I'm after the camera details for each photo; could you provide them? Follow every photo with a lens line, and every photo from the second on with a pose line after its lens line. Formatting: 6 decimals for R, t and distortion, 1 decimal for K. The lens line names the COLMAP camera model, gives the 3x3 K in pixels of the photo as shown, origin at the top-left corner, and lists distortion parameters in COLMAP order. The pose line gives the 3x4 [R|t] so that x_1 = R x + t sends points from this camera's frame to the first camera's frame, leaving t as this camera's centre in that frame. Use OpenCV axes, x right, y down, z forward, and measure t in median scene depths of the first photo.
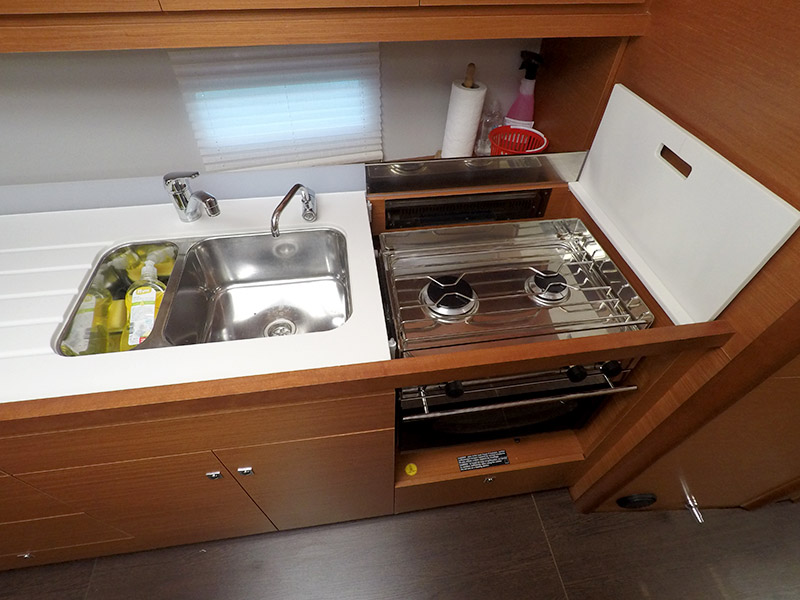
lens RADIAL K [[403.7, 0, 400.0], [0, 403.7, 300.0], [0, 0, 1]] dist [-0.019820, 0.007706]
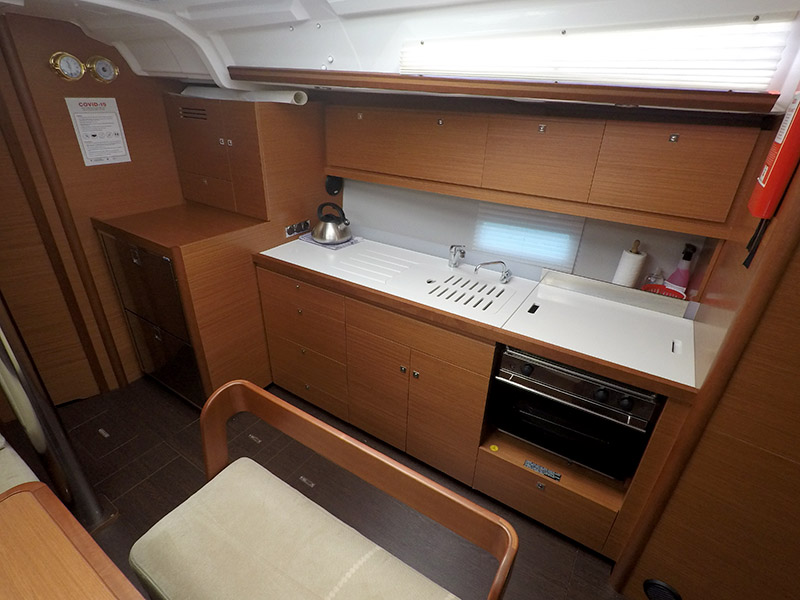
lens RADIAL K [[403.7, 0, 400.0], [0, 403.7, 300.0], [0, 0, 1]] dist [-0.019820, 0.007706]
pose [[0.752556, 0.307283, -0.582440, 0.457631], [-0.497880, 0.844383, -0.197820, 0.410918], [0.431016, 0.438856, 0.788436, -0.582724]]
